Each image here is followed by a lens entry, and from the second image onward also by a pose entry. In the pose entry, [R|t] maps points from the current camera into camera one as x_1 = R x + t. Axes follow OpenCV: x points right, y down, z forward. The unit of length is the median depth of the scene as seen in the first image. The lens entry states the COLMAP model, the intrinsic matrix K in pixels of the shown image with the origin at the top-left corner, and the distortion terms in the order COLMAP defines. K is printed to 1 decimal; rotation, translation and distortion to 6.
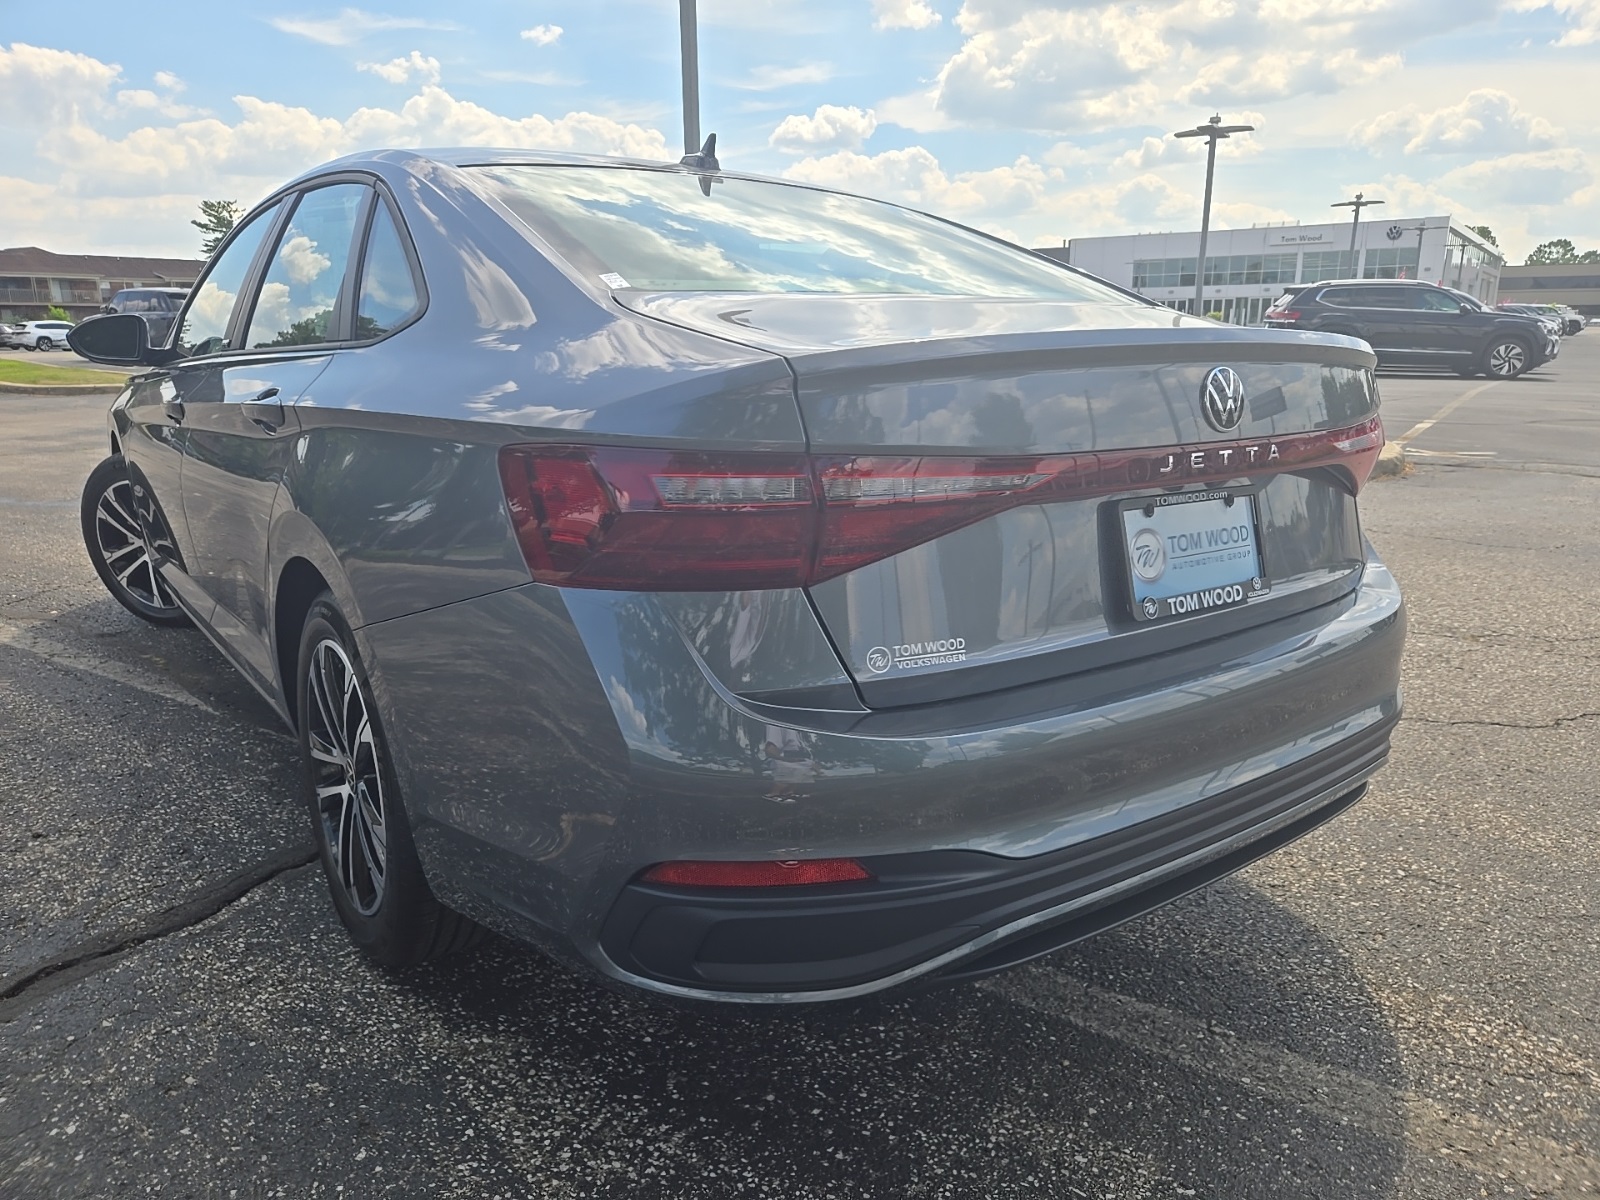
lens RADIAL K [[1077.7, 0, 817.5], [0, 1077.7, 606.8], [0, 0, 1]] dist [0.064802, -0.056091]
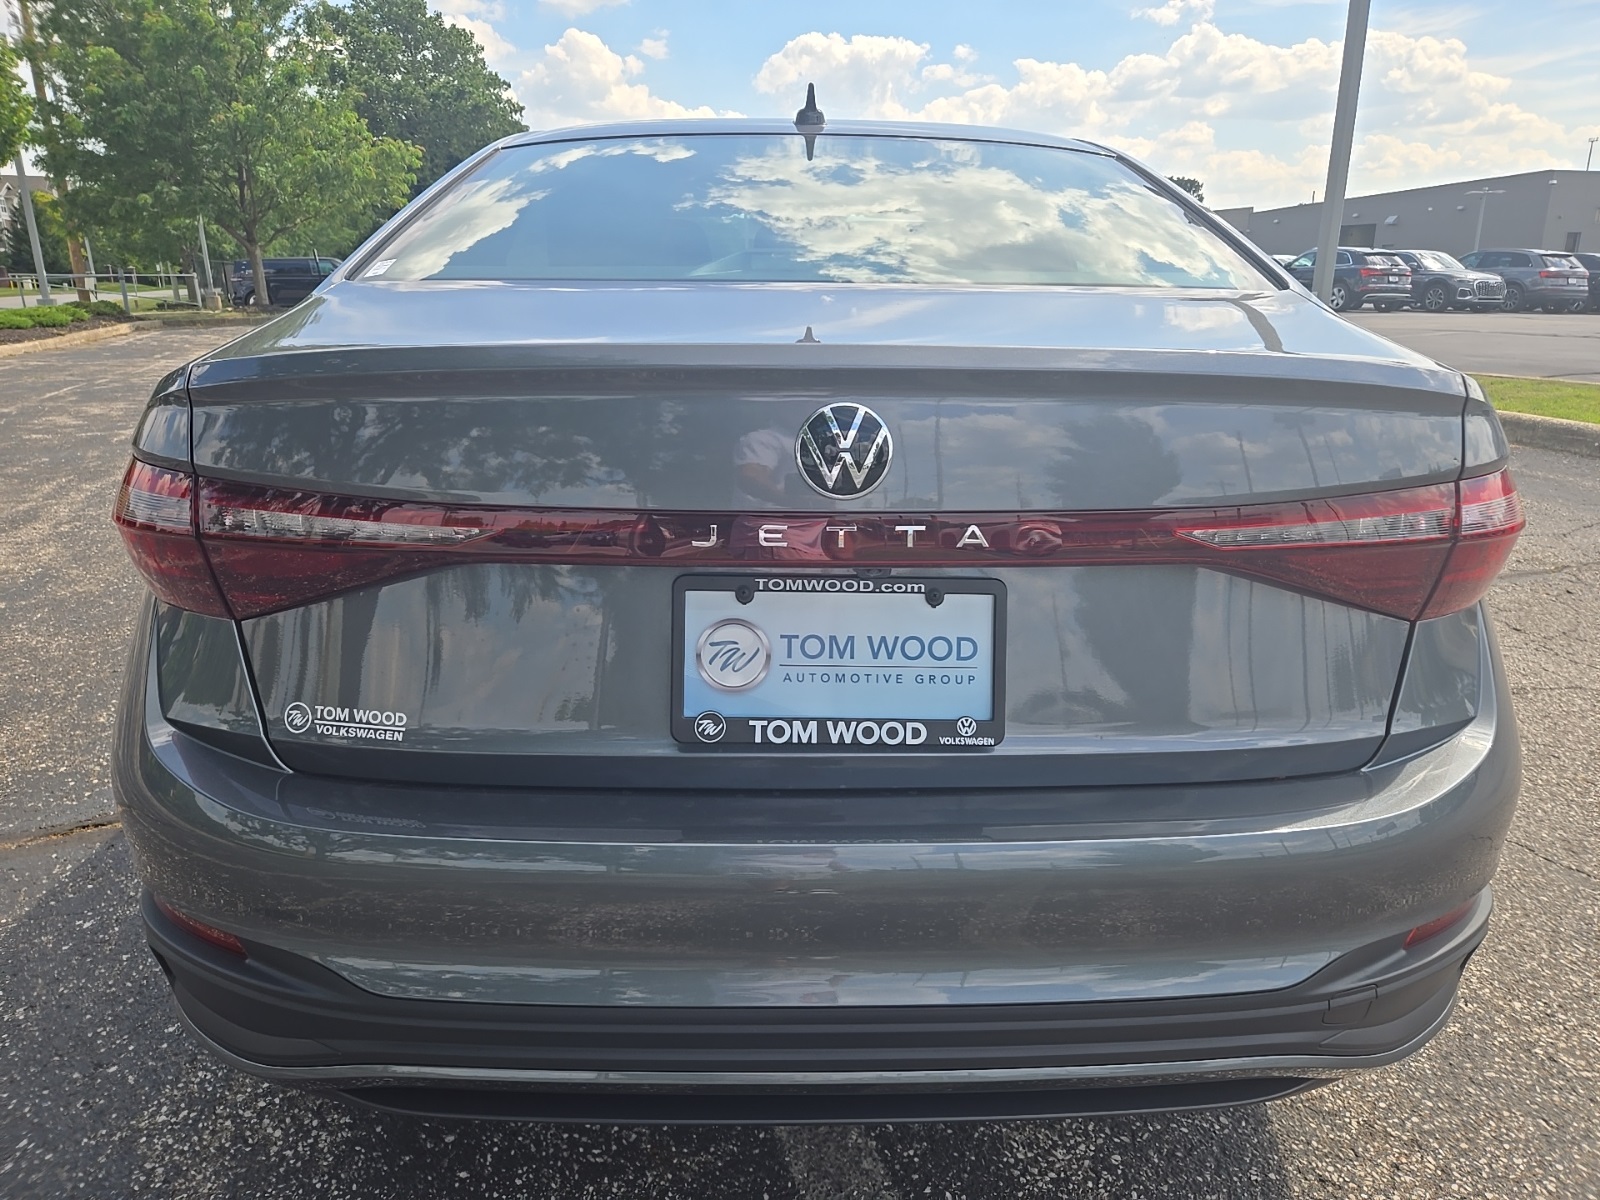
lens RADIAL K [[1079.7, 0, 800.0], [0, 1079.7, 600.0], [0, 0, 1]] dist [0.074095, -0.072865]
pose [[0.809703, 0.164360, -0.563353, 0.716757], [-0.142330, 0.986317, 0.083192, -0.145504], [0.569318, 0.012821, 0.822017, 0.412666]]
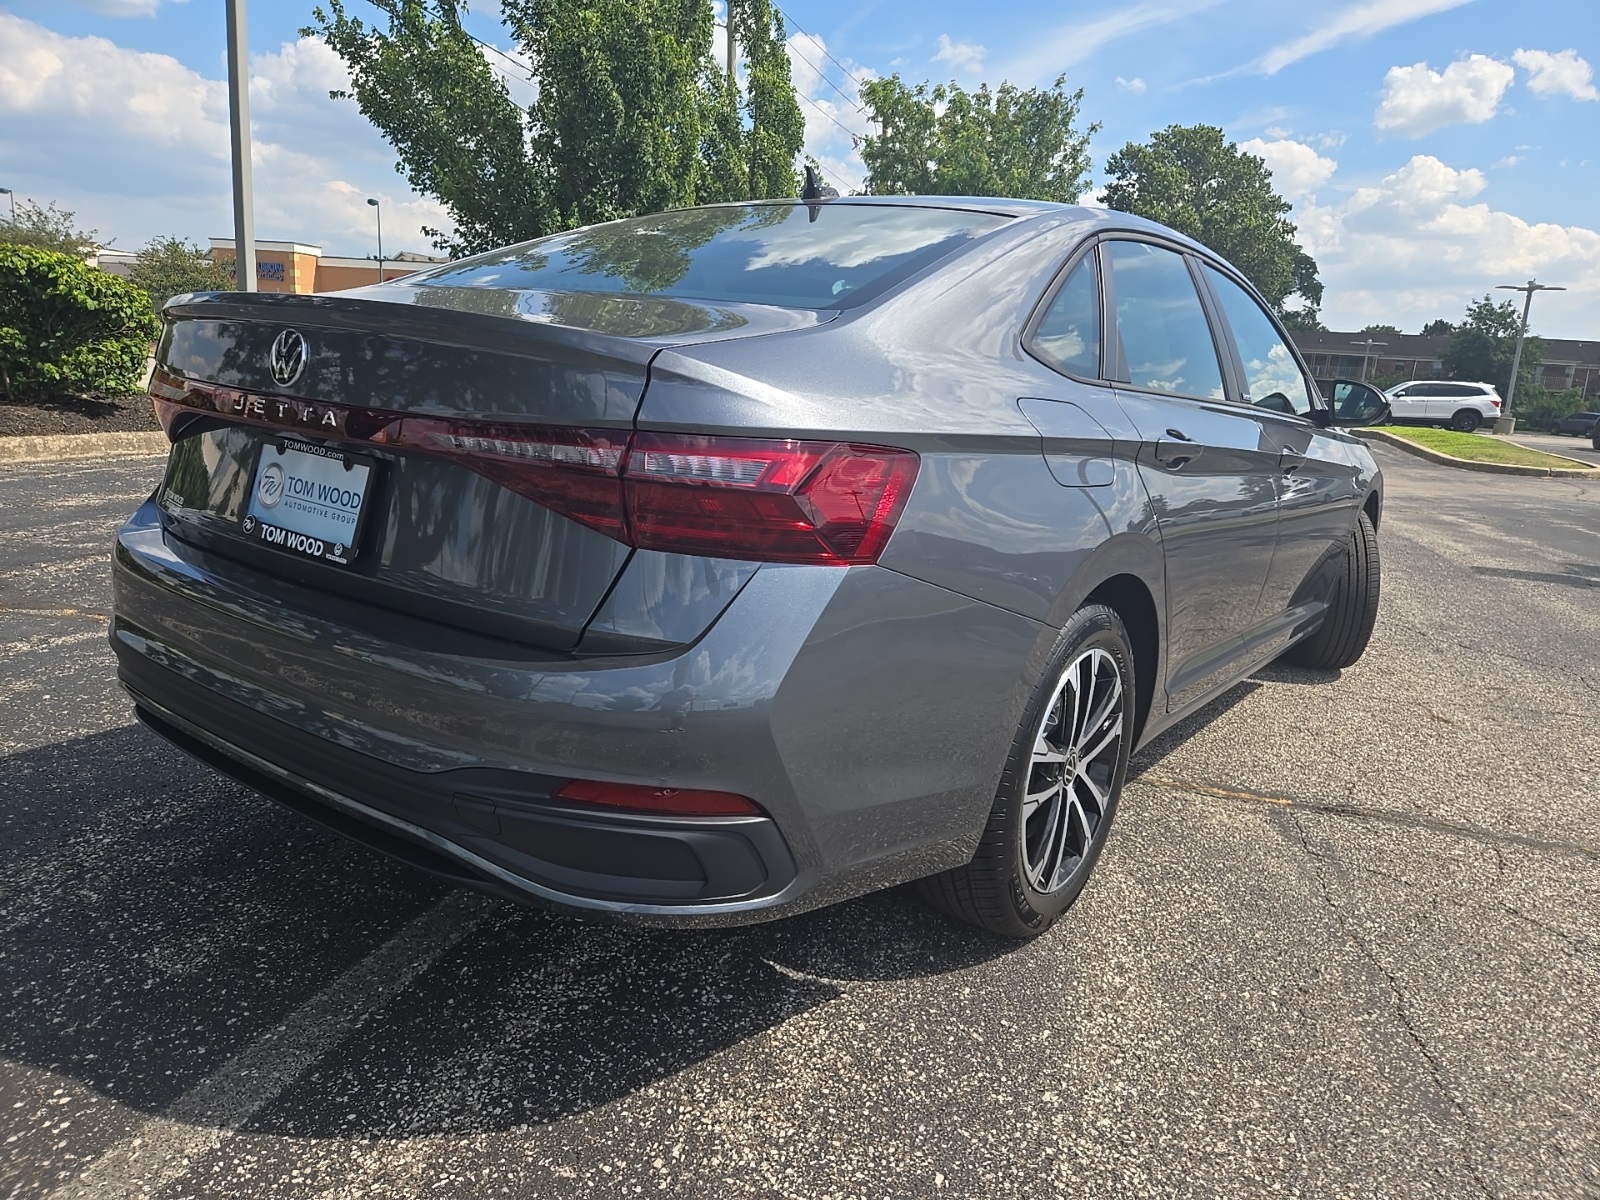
lens RADIAL K [[1077.7, 0, 817.5], [0, 1077.7, 606.8], [0, 0, 1]] dist [0.064802, -0.056091]
pose [[0.282157, 0.220729, -0.933631, 1.554523], [-0.296979, 0.945467, 0.133776, -0.249117], [0.912245, 0.239523, 0.332322, 1.135588]]
